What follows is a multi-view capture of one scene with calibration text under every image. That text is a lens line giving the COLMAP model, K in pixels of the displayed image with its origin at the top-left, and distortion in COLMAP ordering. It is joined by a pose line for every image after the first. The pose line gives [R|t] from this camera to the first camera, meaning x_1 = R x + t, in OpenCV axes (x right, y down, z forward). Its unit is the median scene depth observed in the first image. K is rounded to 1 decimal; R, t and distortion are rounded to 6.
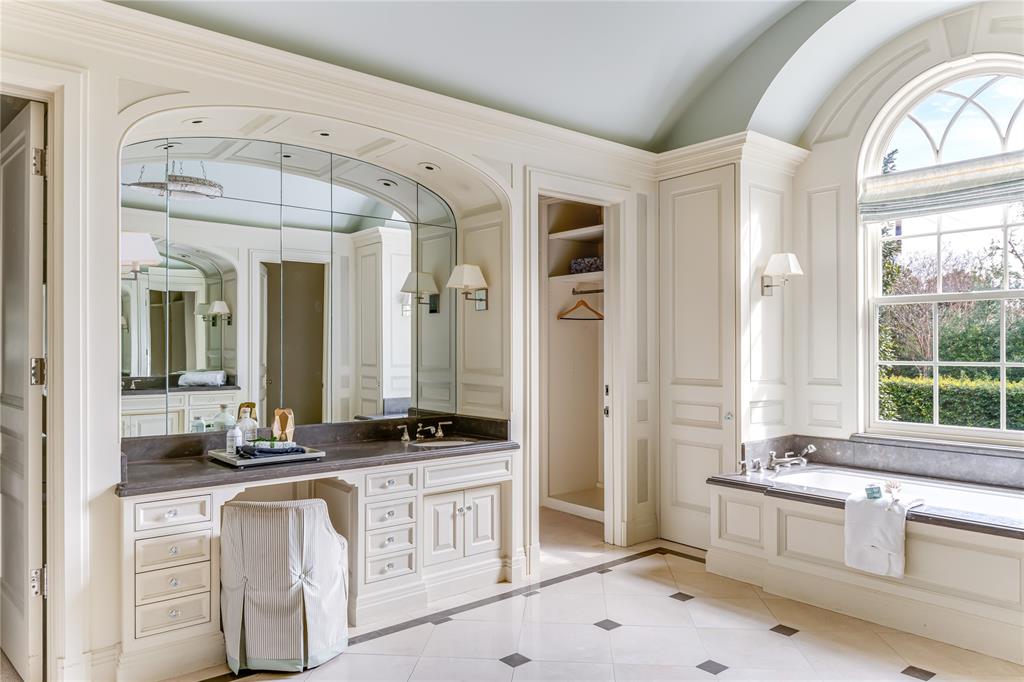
lens RADIAL K [[705.1, 0, 511.9], [0, 705.1, 341.4], [0, 0, 1]] dist [-0.008546, 0.000115]
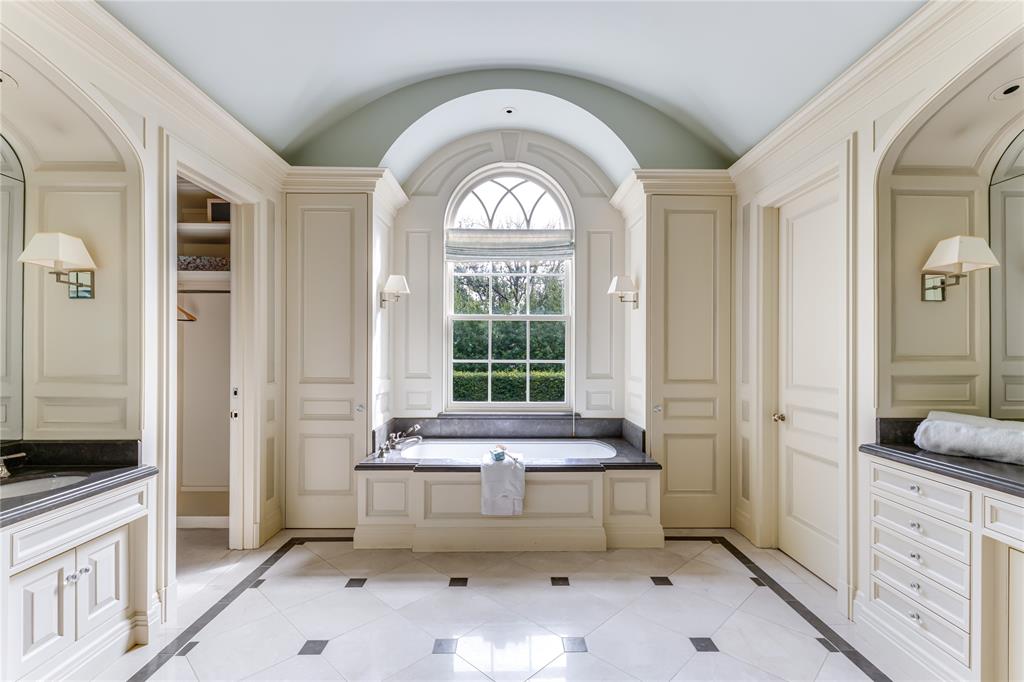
lens RADIAL K [[469.1, 0, 514.9], [0, 469.1, 351.7], [0, 0, 1]] dist [0.003157, -0.004746]
pose [[0.625465, 0.002528, 0.780248, -0.145697], [-0.010166, 0.999936, 0.004909, 0.005345], [-0.780186, -0.011002, 0.625451, 0.327849]]
